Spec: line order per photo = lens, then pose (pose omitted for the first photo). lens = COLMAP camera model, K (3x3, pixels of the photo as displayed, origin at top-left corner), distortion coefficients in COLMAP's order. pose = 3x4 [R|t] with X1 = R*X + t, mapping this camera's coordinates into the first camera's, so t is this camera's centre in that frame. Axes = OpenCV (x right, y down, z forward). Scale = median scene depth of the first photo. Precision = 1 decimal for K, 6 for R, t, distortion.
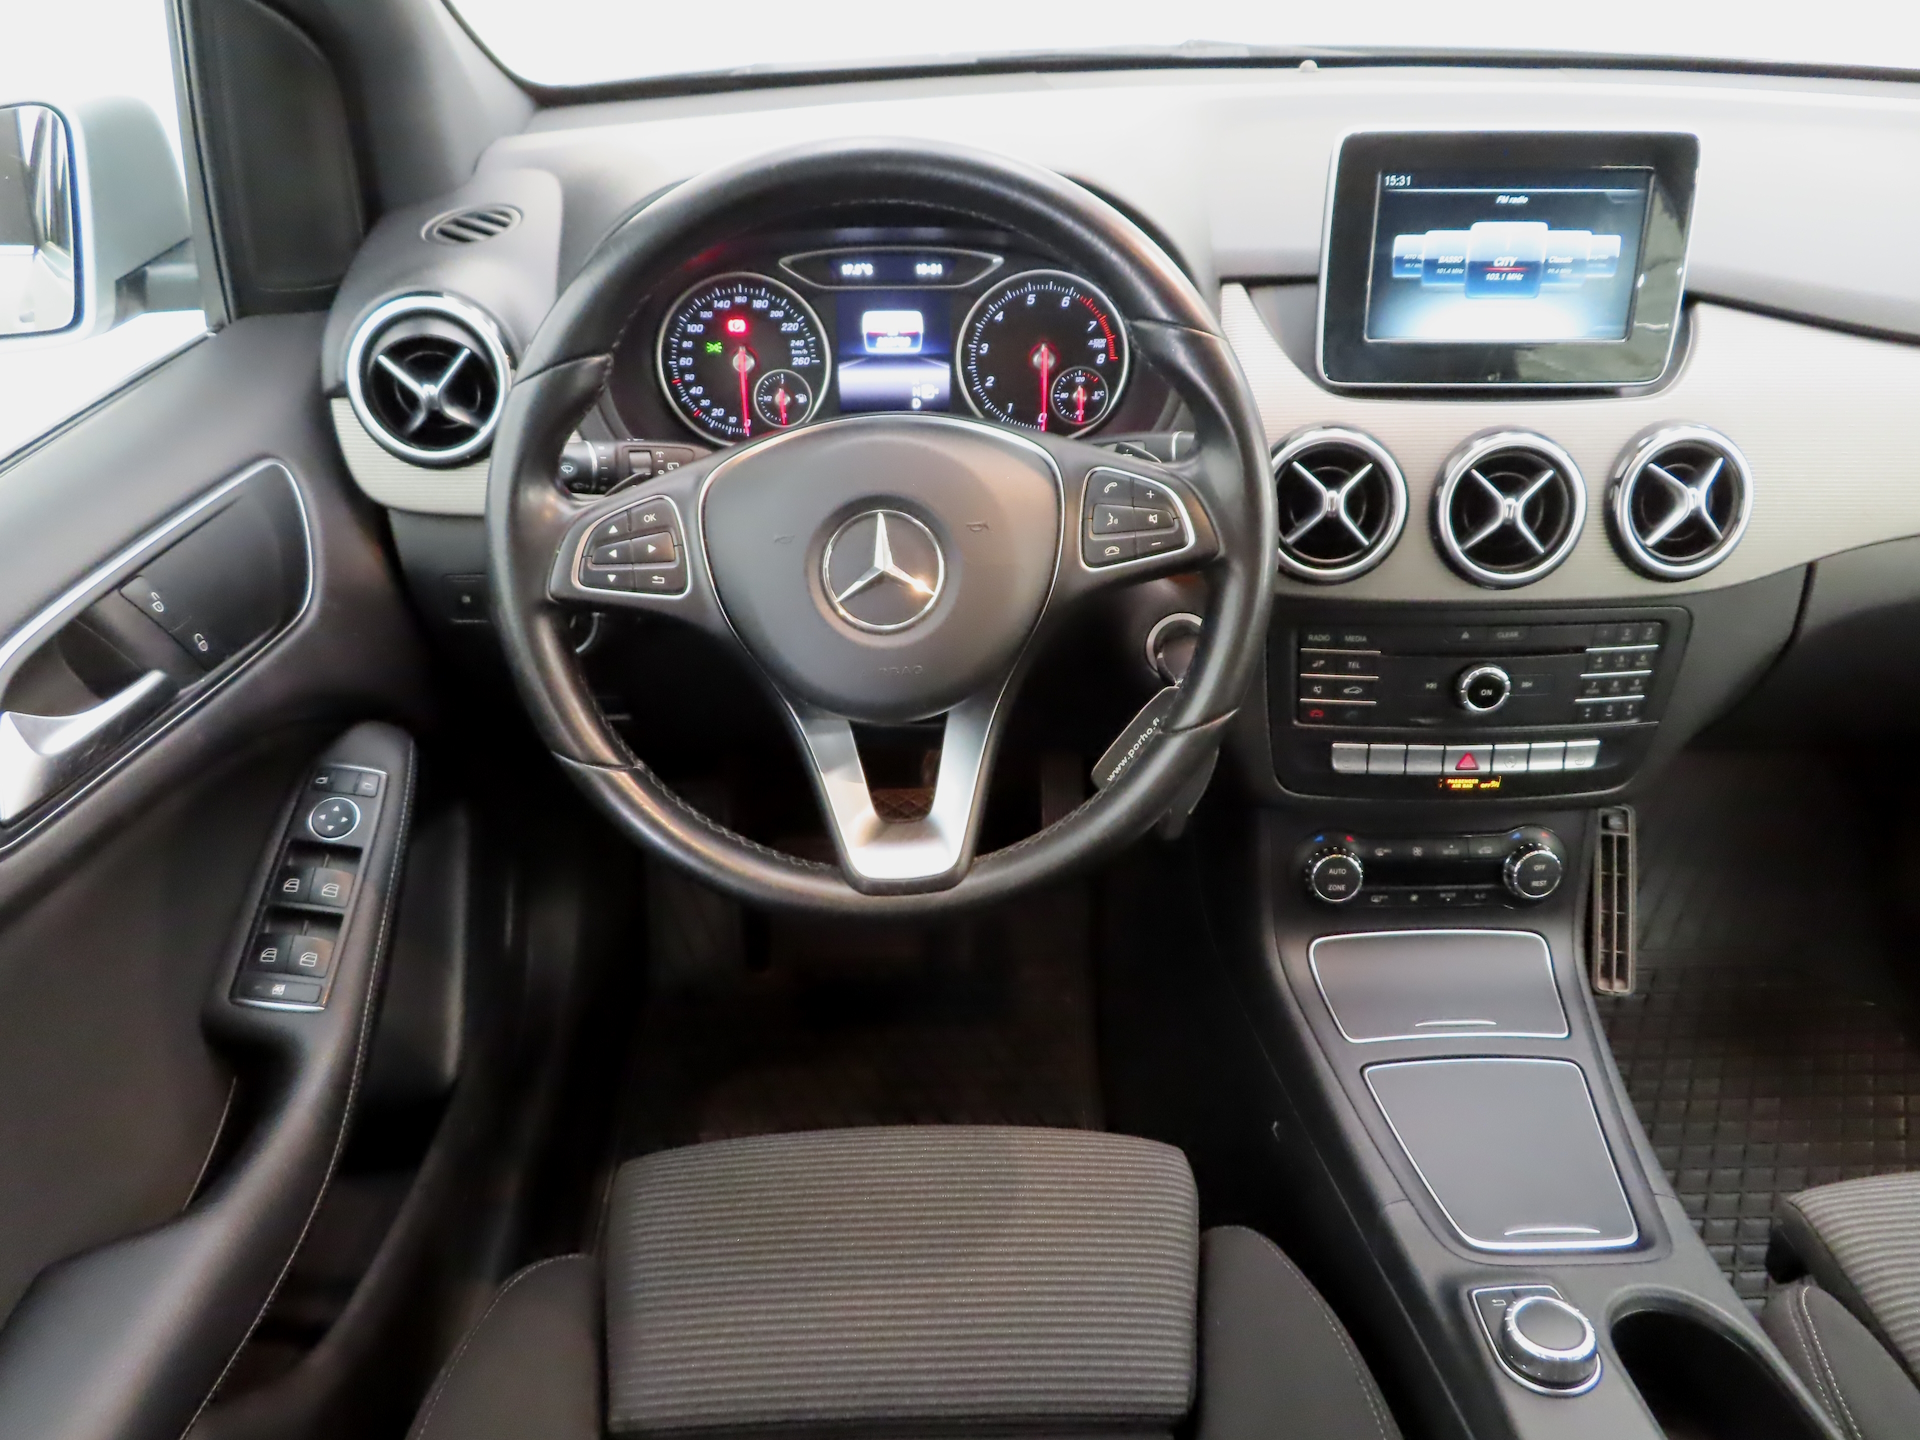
lens RADIAL K [[1349.1, 0, 960.0], [0, 1349.1, 720.0], [0, 0, 1]] dist [-0.009896, 0.006359]
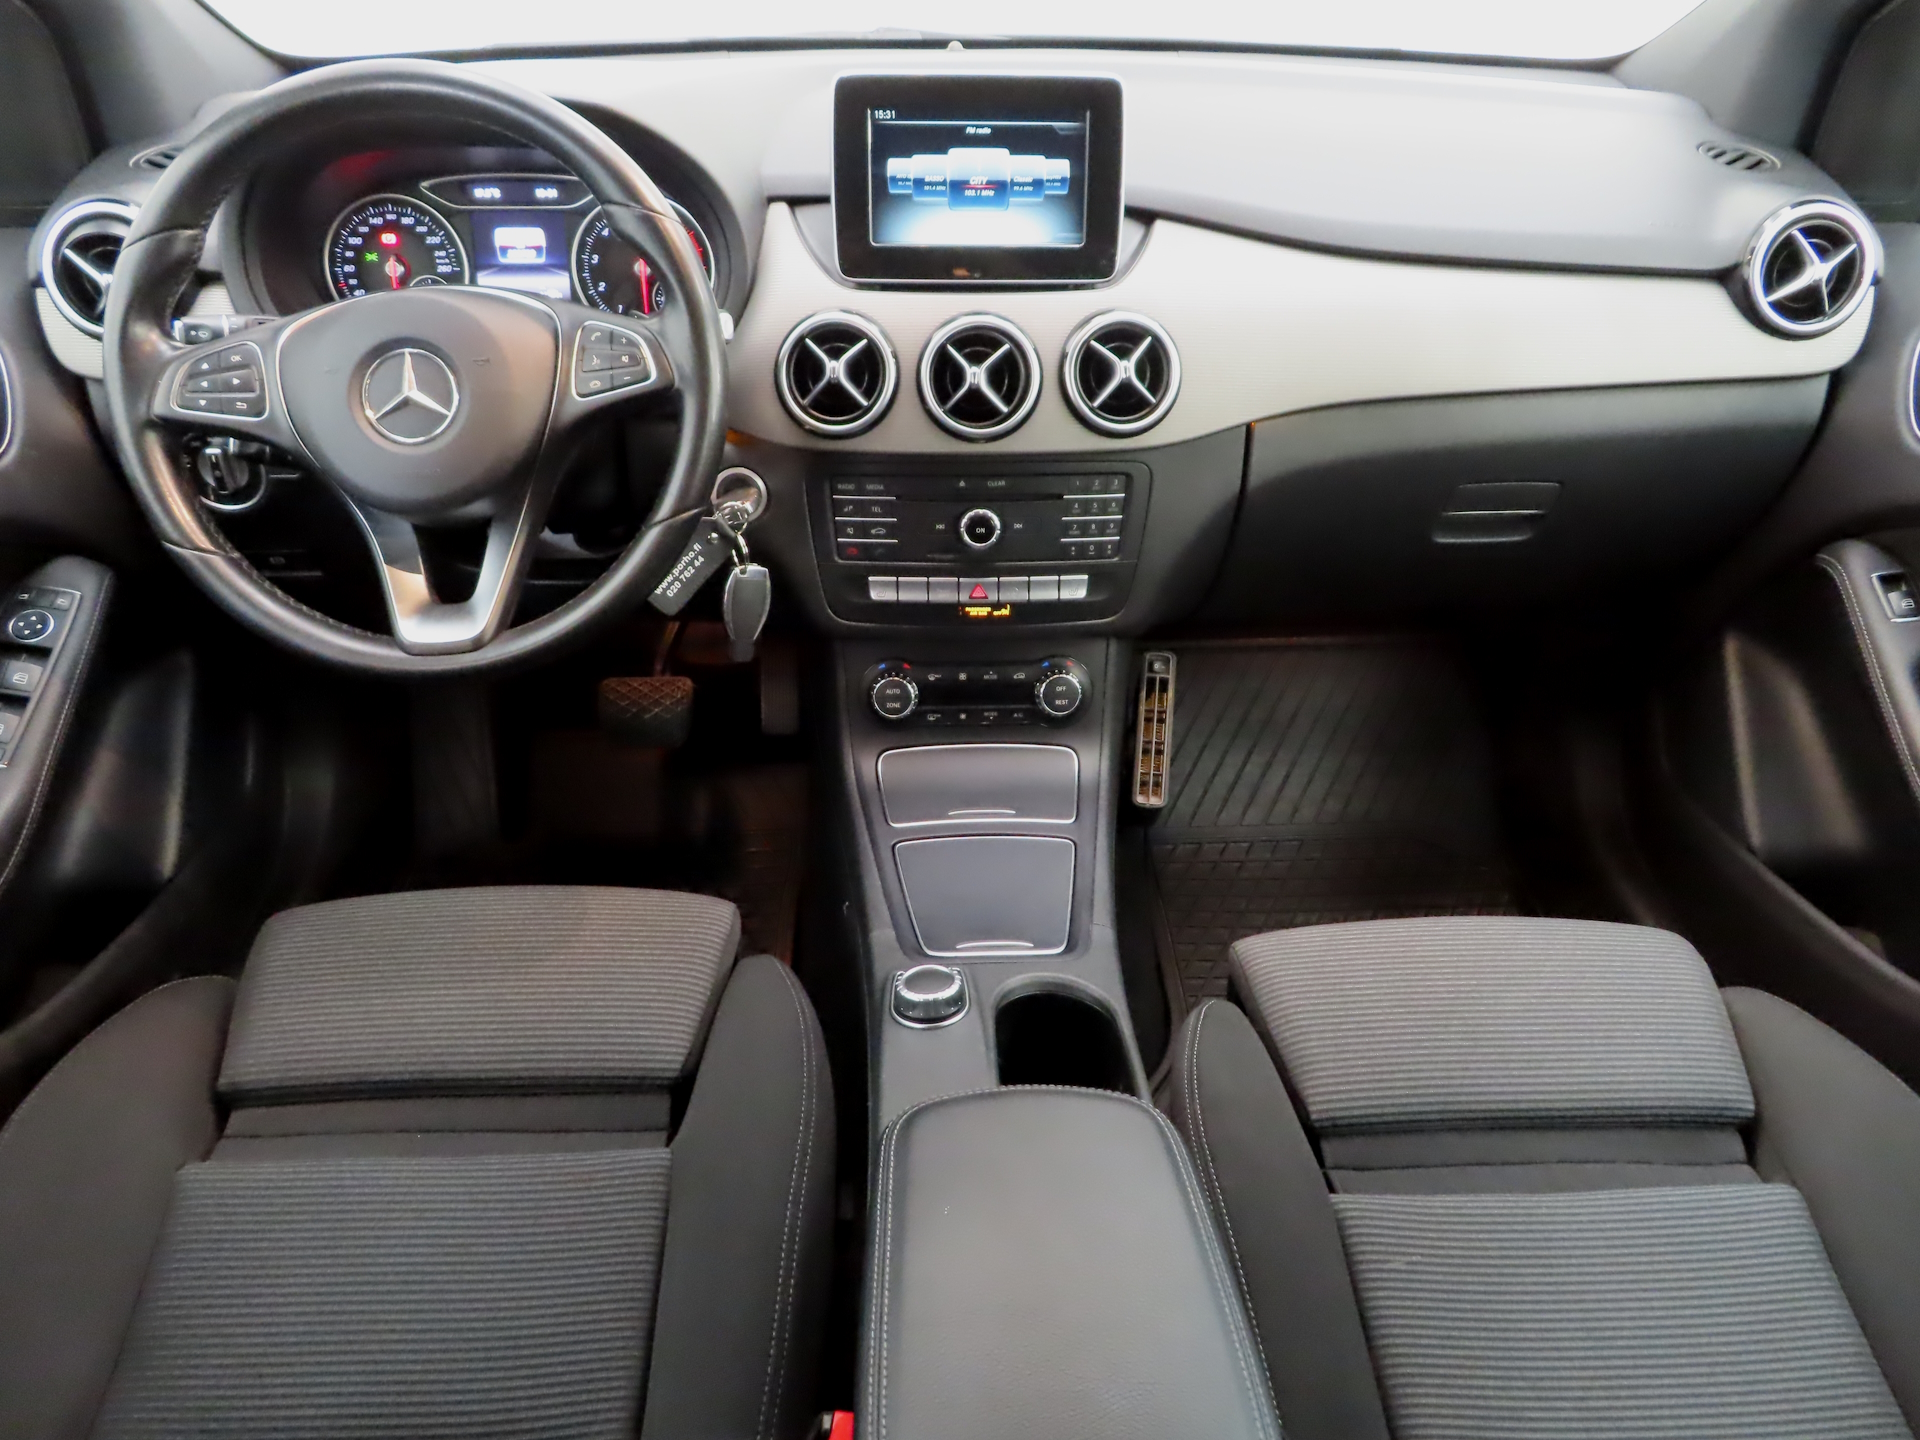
lens RADIAL K [[1349.1, 0, 960.0], [0, 1349.1, 720.0], [0, 0, 1]] dist [-0.009896, 0.006359]
pose [[0.999867, -0.000369, 0.016328, 0.351634], [0.000646, 0.999856, -0.016938, 0.174203], [-0.016320, 0.016946, 0.999723, -0.232505]]
